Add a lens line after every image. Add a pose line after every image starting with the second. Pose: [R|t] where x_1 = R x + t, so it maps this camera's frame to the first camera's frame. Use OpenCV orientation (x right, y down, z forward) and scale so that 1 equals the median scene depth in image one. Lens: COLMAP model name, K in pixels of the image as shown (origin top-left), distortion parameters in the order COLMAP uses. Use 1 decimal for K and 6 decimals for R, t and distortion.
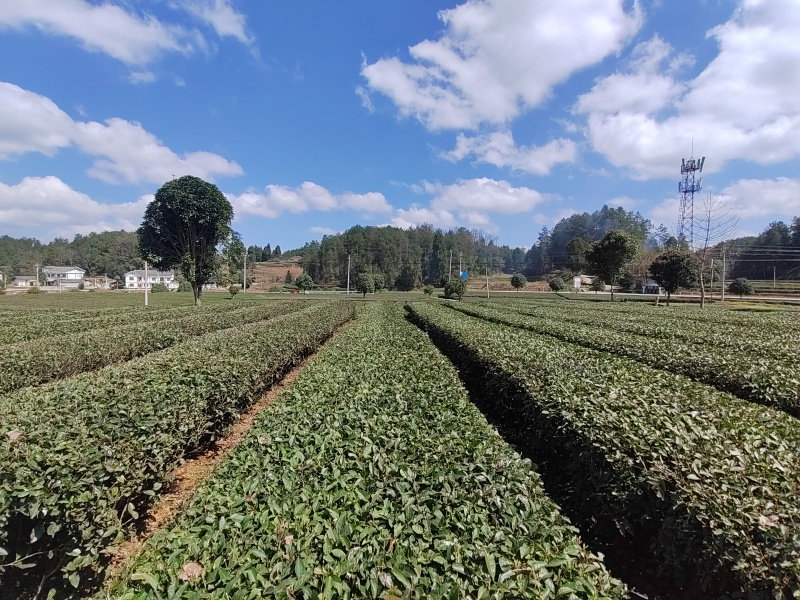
lens RADIAL K [[367.6, 0, 399.8], [0, 367.6, 303.2], [0, 0, 1]] dist [0.000733, 0.000170]
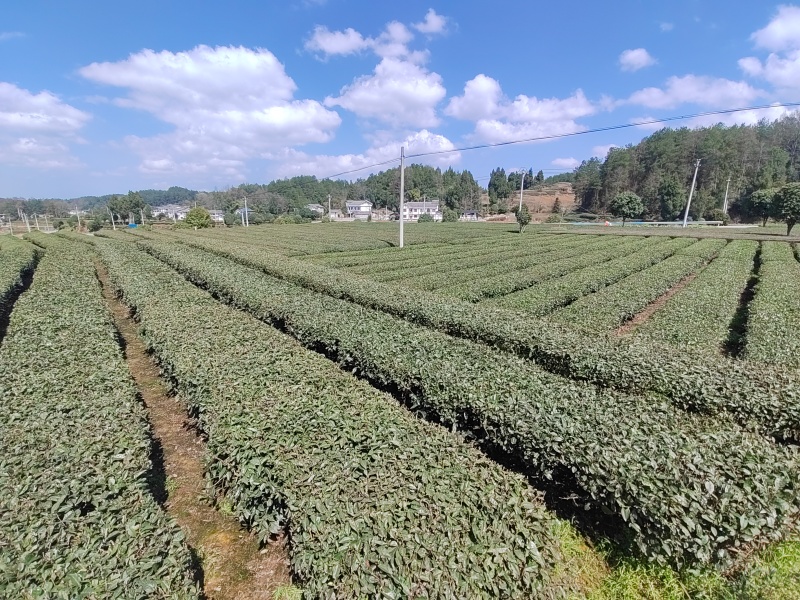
lens RADIAL K [[372.7, 0, 398.9], [0, 372.7, 300.4], [0, 0, 1]] dist [-0.000409, 0.000039]
pose [[0.795577, 0.129037, -0.591952, -0.060468], [-0.026655, 0.983564, 0.178579, -0.001443], [0.605266, -0.126295, 0.785940, 0.095149]]
